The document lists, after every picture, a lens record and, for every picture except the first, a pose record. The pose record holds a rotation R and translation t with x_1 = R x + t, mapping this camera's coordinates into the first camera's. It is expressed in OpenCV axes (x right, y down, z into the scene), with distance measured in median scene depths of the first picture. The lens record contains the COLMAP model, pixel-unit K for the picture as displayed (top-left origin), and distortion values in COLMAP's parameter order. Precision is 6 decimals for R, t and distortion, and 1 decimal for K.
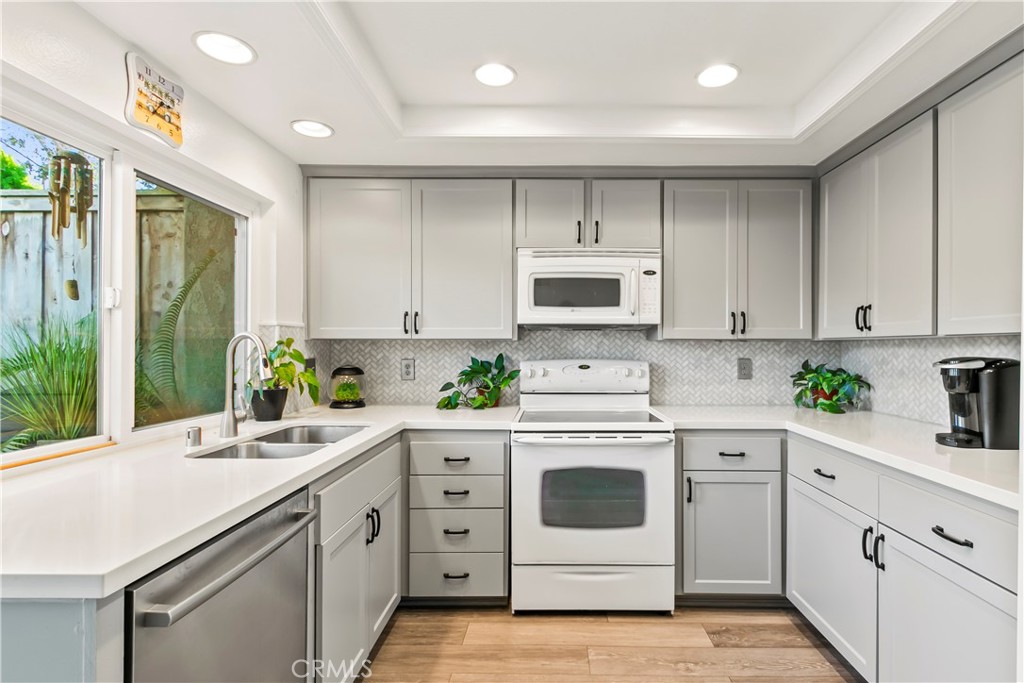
lens RADIAL K [[477.2, 0, 547.2], [0, 477.2, 345.8], [0, 0, 1]] dist [0.003446, -0.000558]
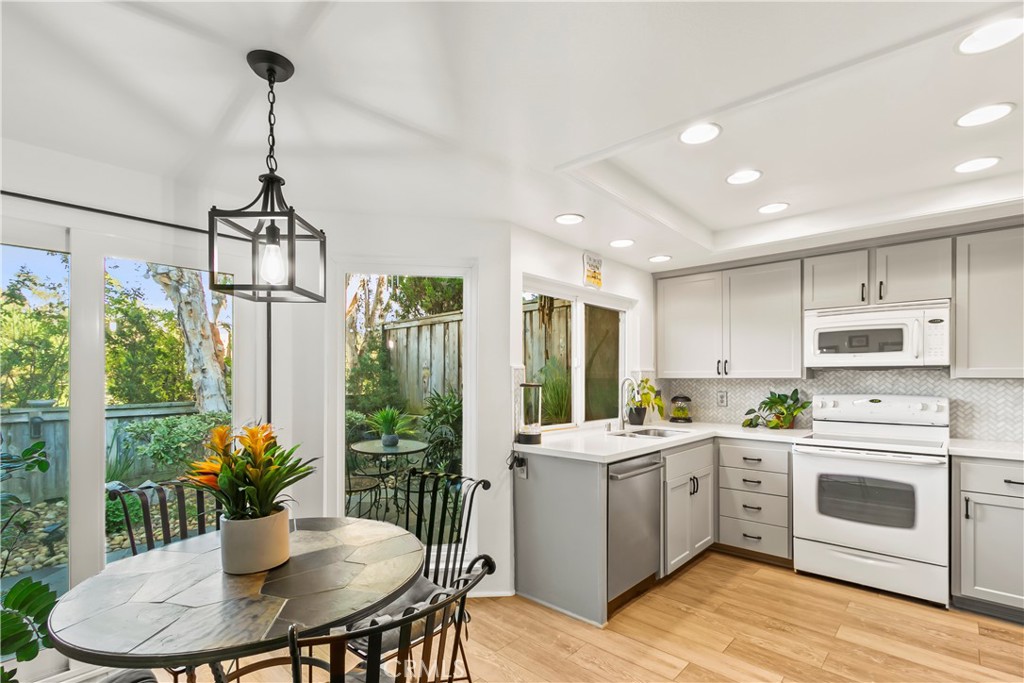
lens RADIAL K [[477.2, 0, 500.7], [0, 477.2, 377.0], [0, 0, 1]] dist [0.003446, -0.000558]
pose [[0.721641, -0.003925, -0.692256, 0.270000], [0.003665, 0.999992, -0.001849, -0.020206], [0.692258, -0.001202, 0.721649, -0.605328]]
